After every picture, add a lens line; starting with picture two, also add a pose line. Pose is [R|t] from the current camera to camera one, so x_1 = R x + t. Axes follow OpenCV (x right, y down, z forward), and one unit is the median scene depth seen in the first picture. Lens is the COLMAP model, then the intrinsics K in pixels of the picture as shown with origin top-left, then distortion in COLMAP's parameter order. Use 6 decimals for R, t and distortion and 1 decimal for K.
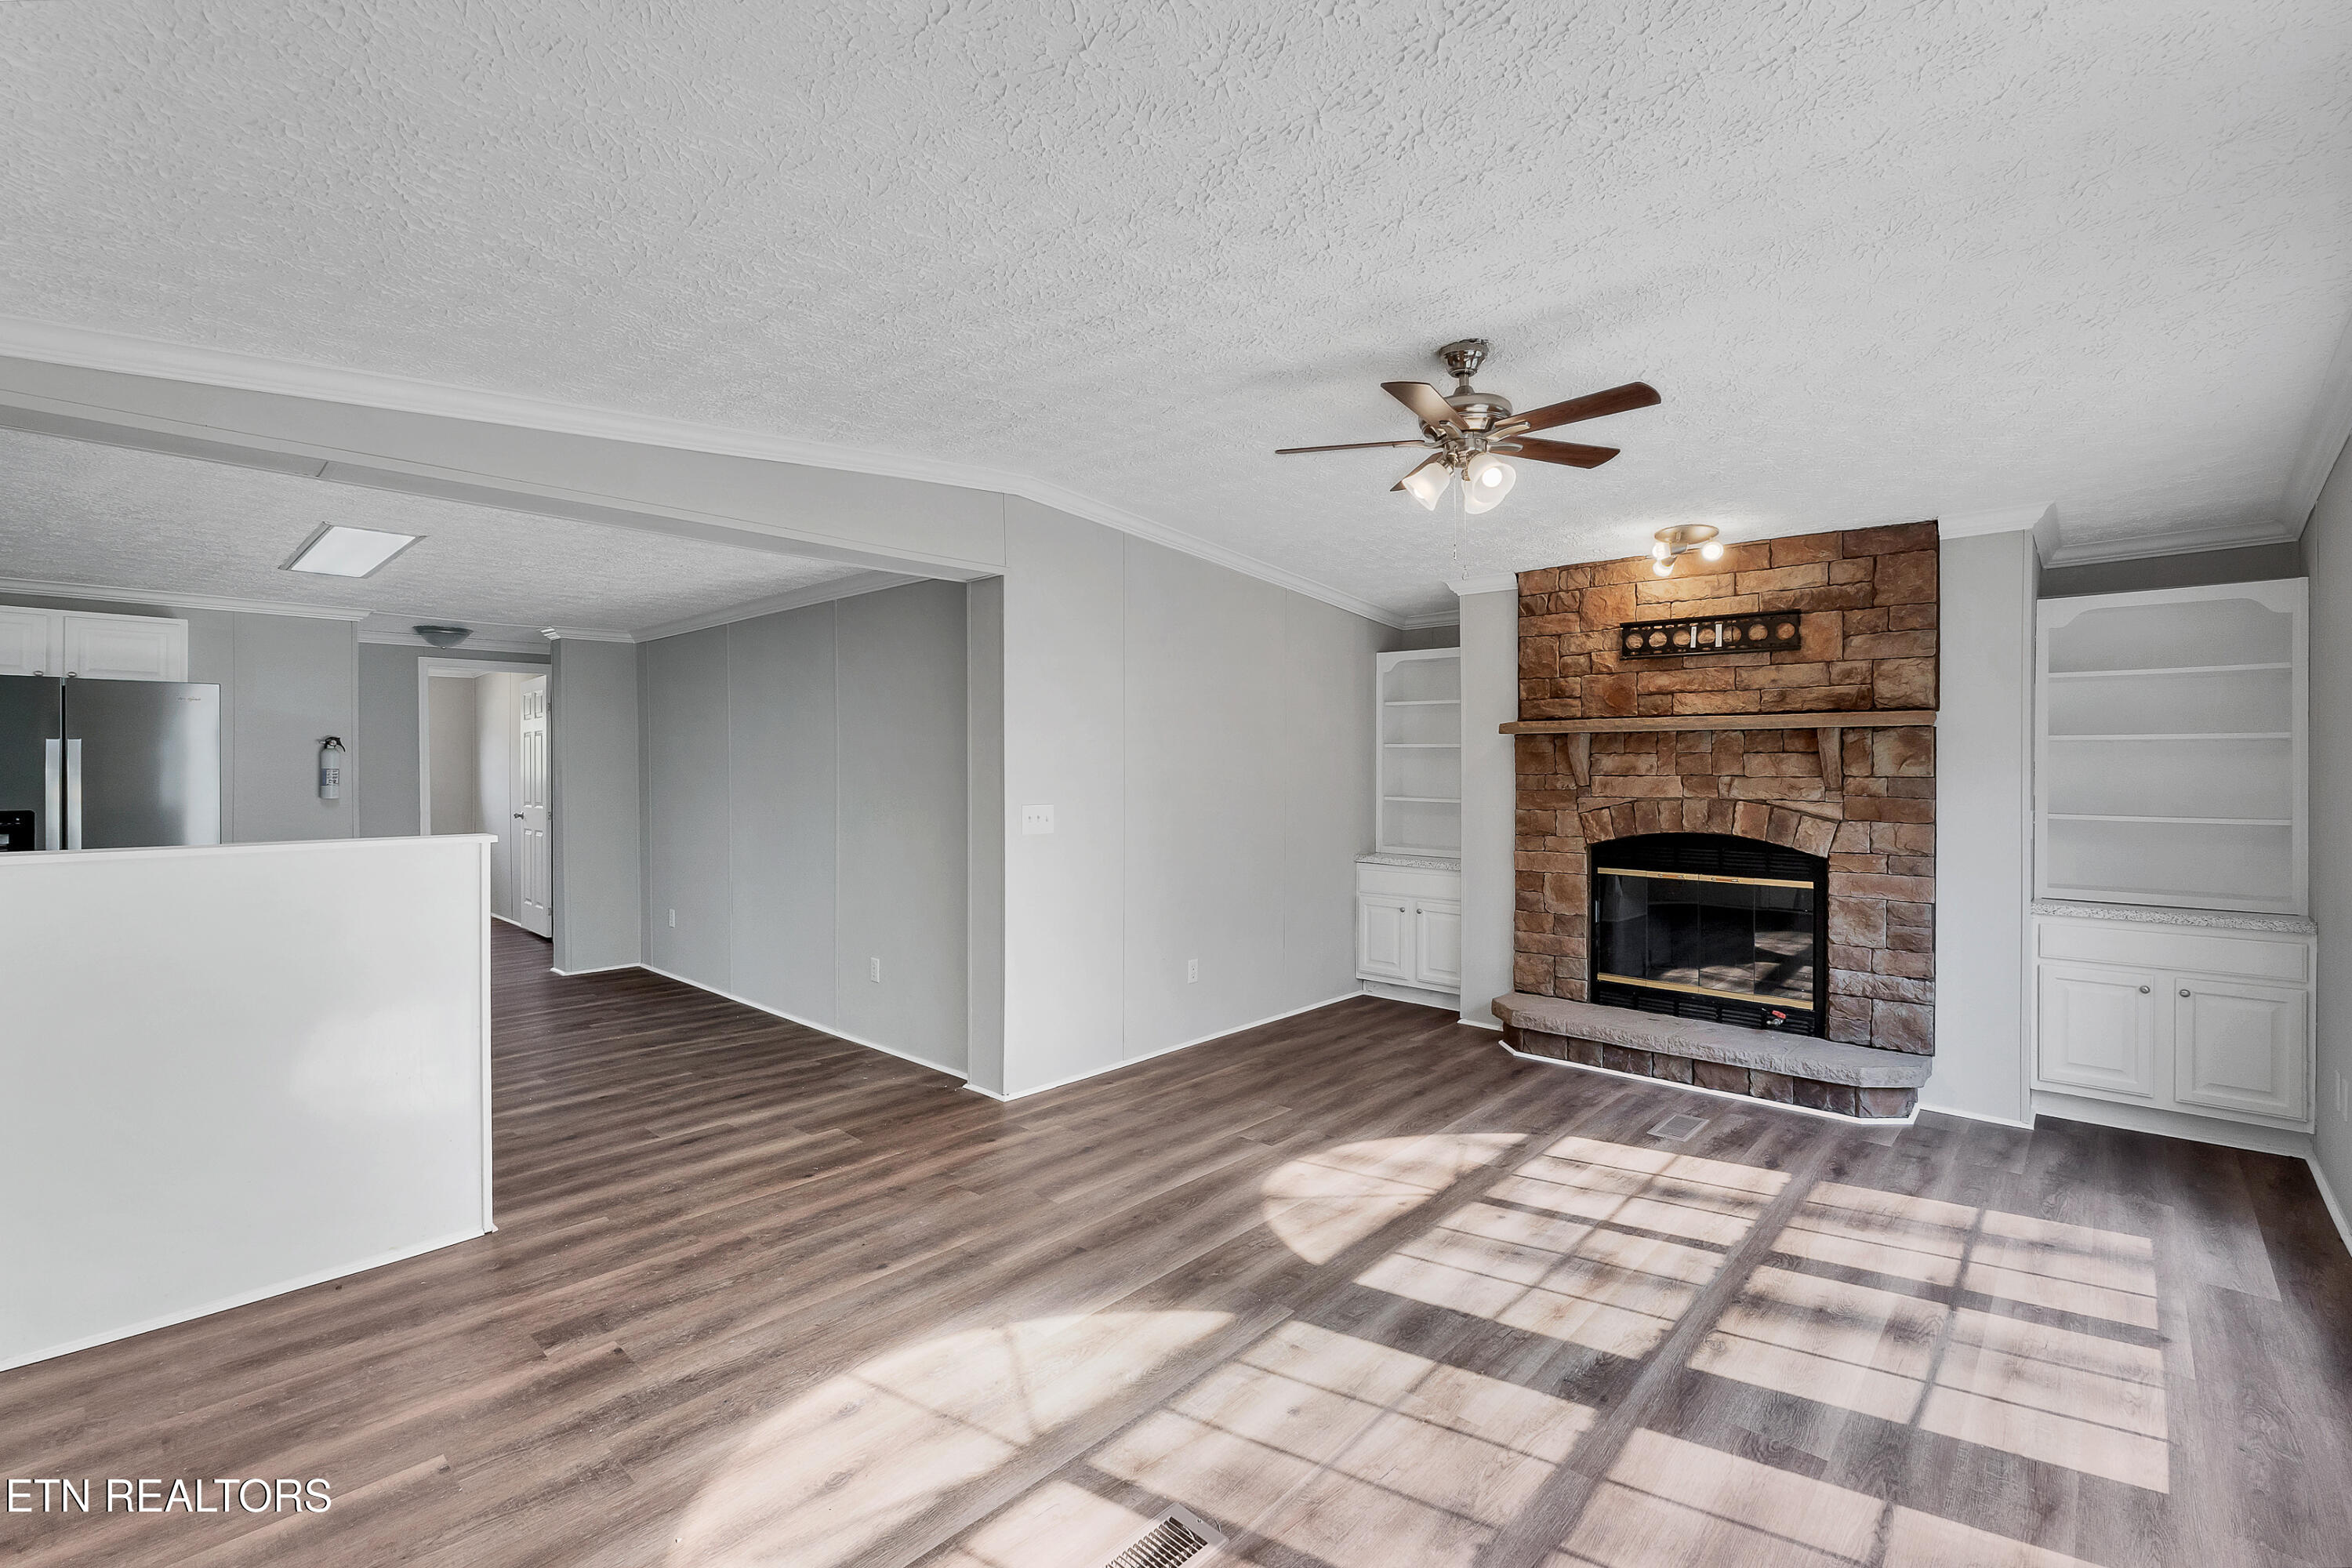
lens RADIAL K [[1032.2, 0, 1172.3], [0, 1032.2, 776.9], [0, 0, 1]] dist [-0.003168, -0.000290]
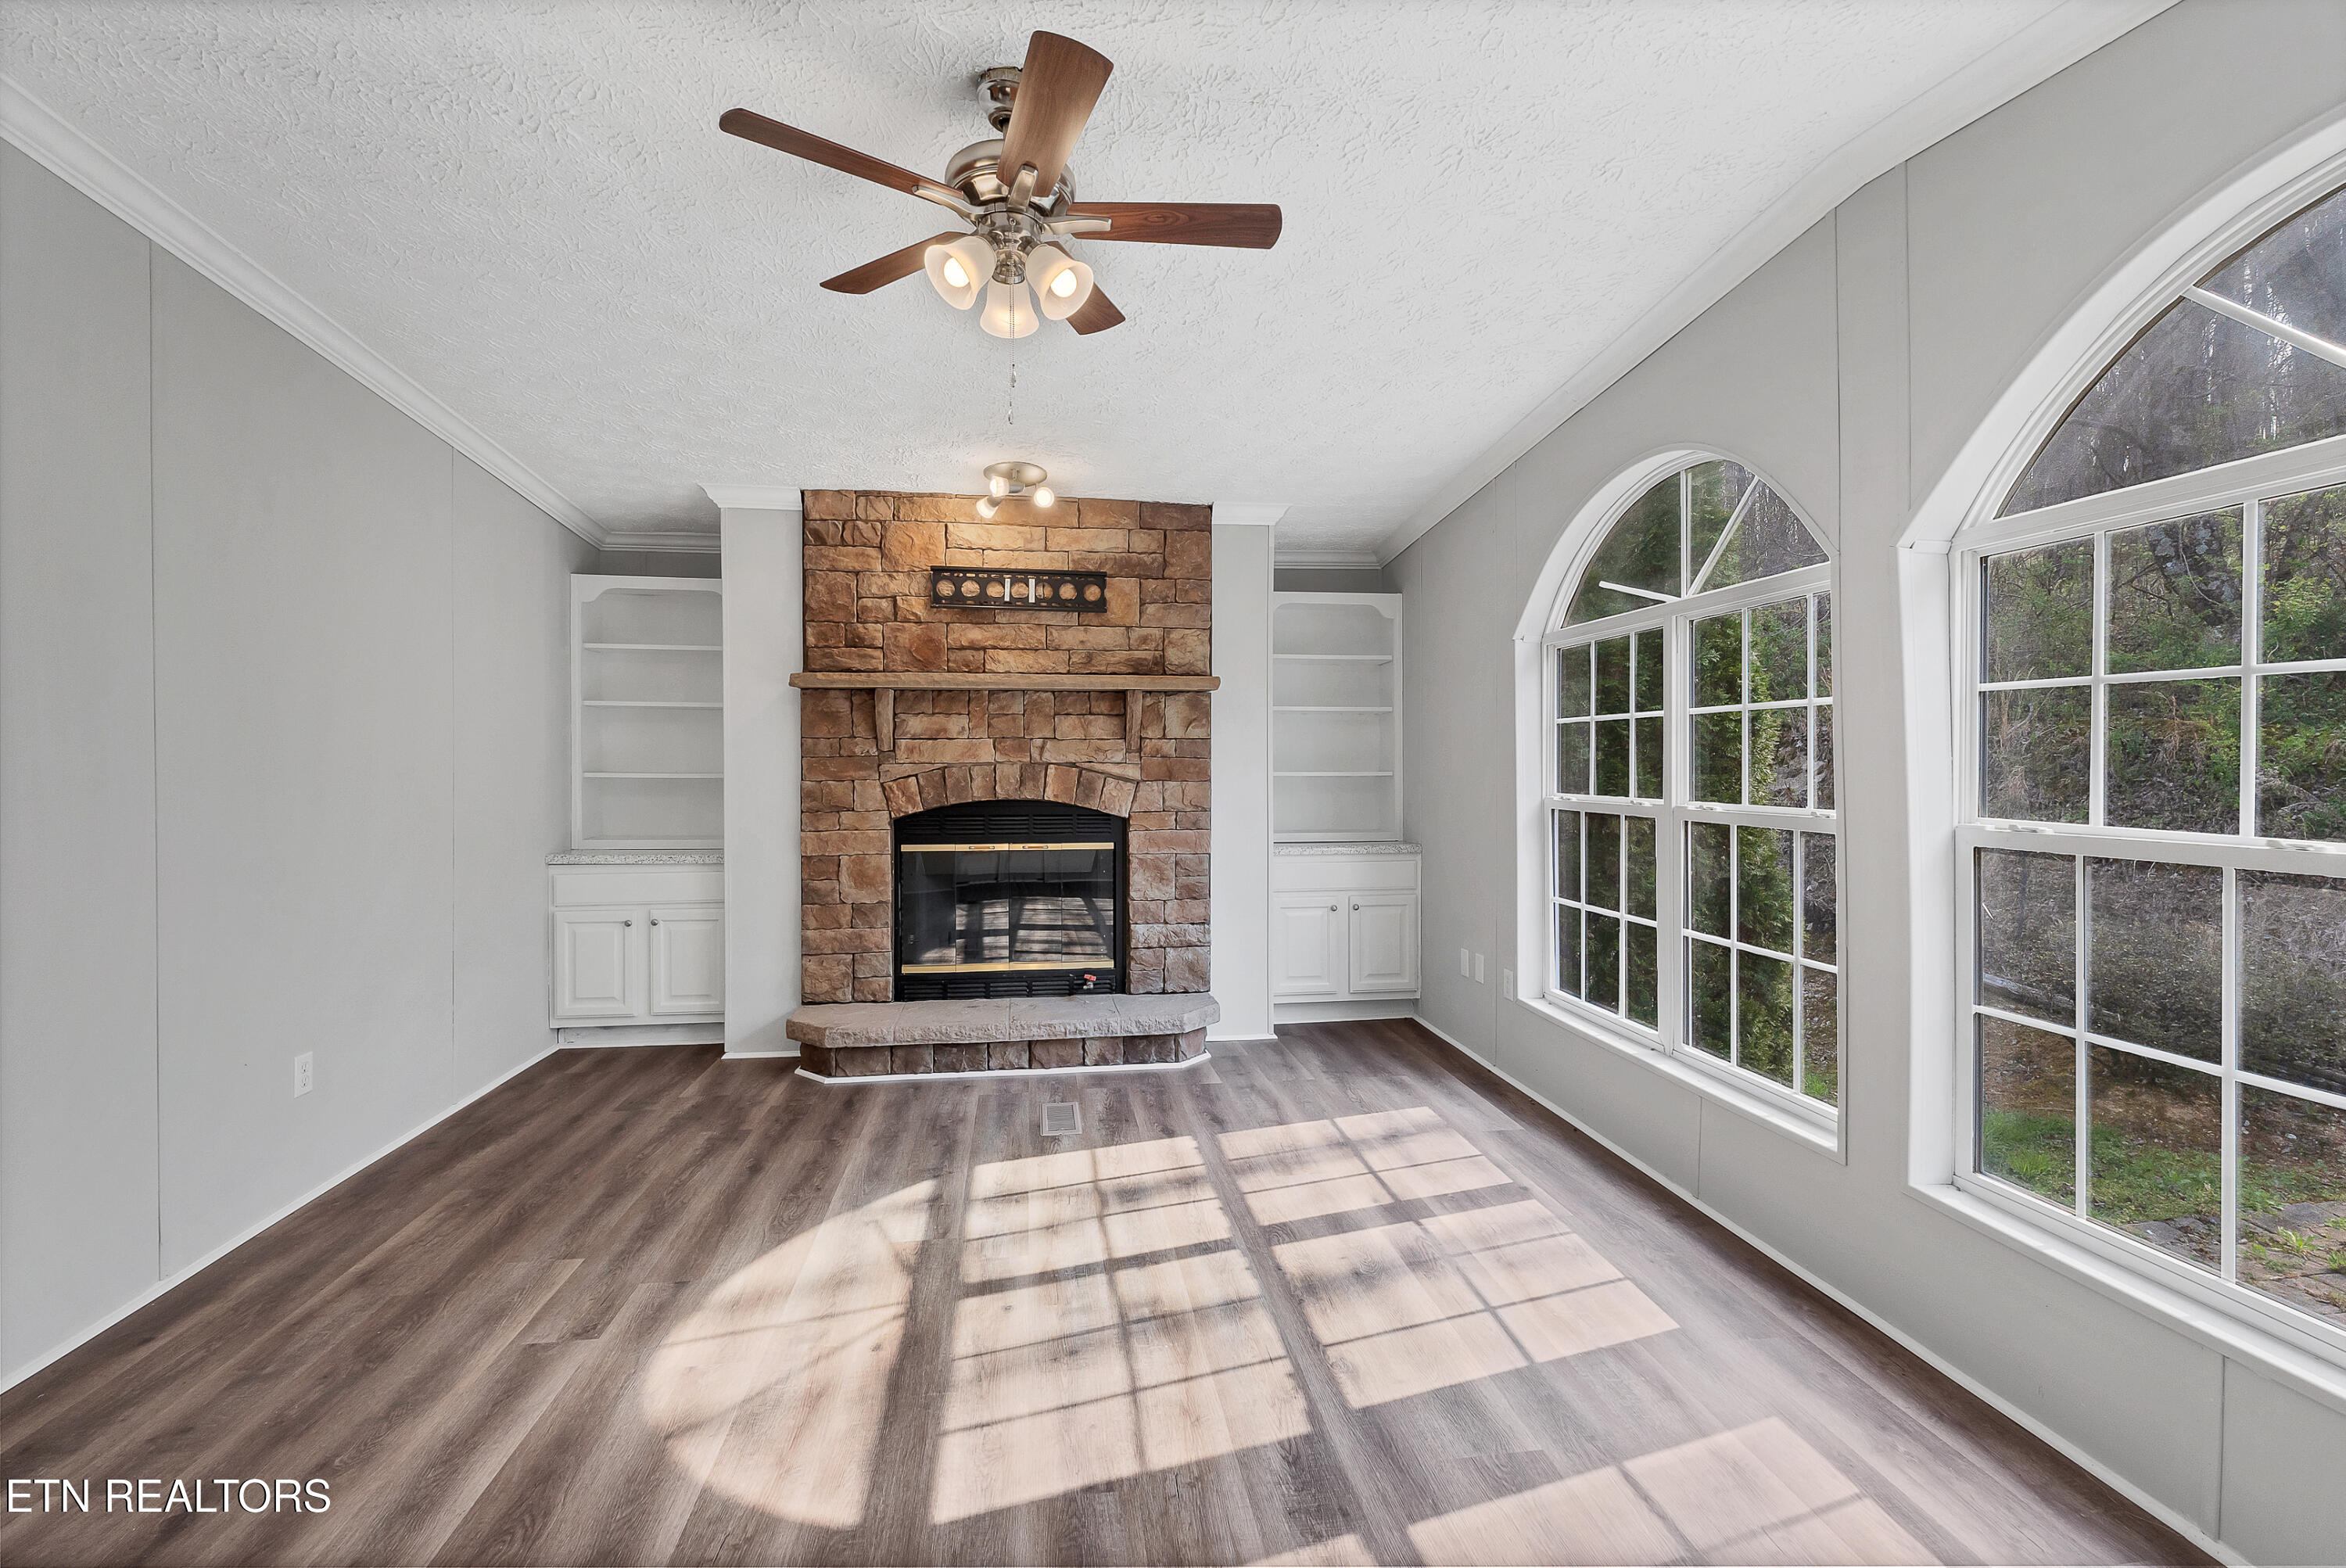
lens RADIAL K [[1017.4, 0, 1166.6], [0, 1017.4, 774.0], [0, 0, 1]] dist [0.000029, 0.000503]
pose [[0.640584, -0.011986, 0.767795, -0.124556], [0.011702, 0.999914, 0.005846, 0.030841], [-0.767799, 0.005240, 0.640669, 0.333422]]
